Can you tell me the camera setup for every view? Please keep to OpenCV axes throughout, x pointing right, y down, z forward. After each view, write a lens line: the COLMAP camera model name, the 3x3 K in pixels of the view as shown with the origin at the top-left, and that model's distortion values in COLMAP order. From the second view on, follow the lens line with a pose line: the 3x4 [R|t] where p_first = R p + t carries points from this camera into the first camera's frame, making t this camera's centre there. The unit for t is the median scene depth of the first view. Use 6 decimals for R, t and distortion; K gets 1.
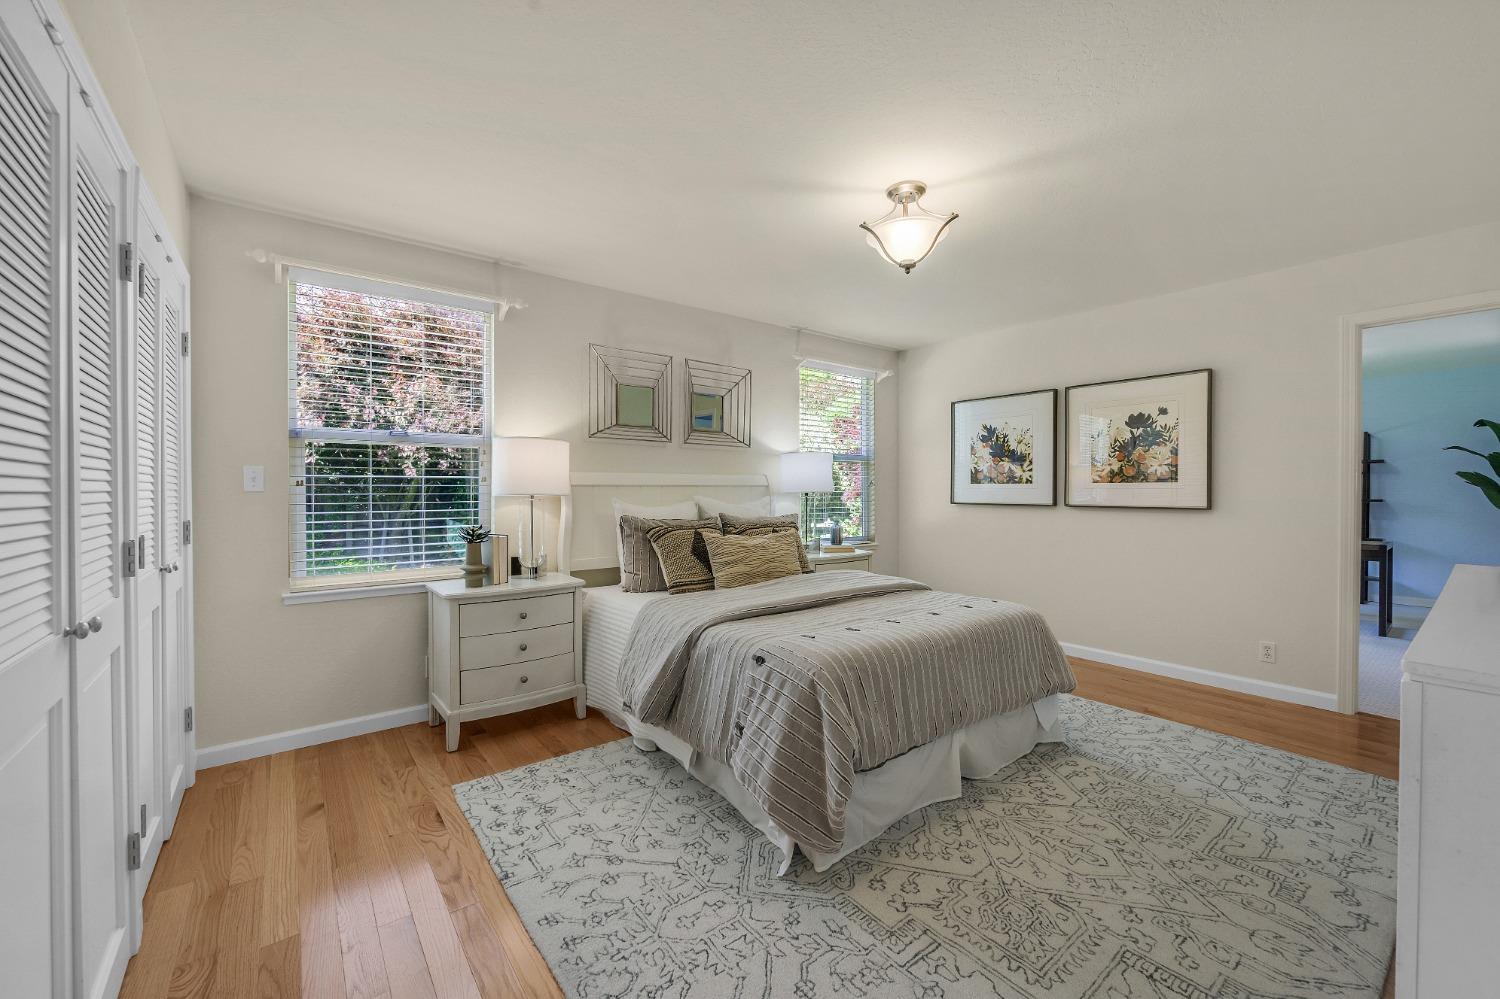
lens RADIAL K [[597.4, 0, 755.4], [0, 597.4, 494.9], [0, 0, 1]] dist [-0.006122, 0.000527]
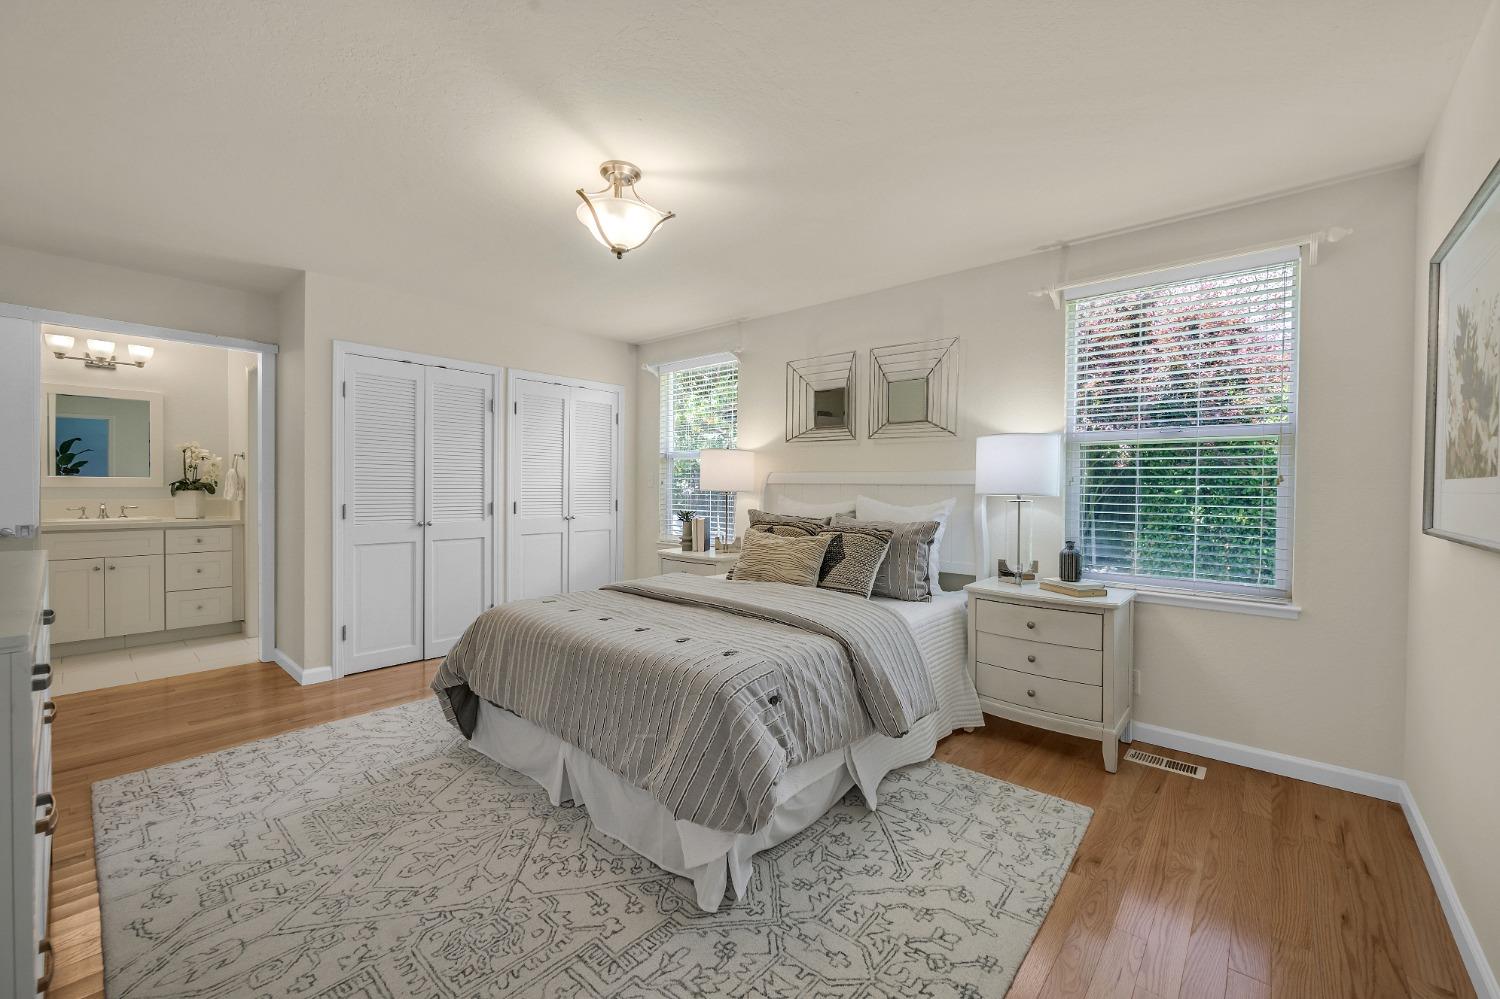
lens RADIAL K [[597.4, 0, 755.4], [0, 597.4, 494.9], [0, 0, 1]] dist [-0.006122, 0.000527]
pose [[0.187335, 0.014434, -0.982190, 1.323444], [-0.018744, 0.999763, 0.011117, -0.010632], [0.982117, 0.016327, 0.187561, 1.115232]]
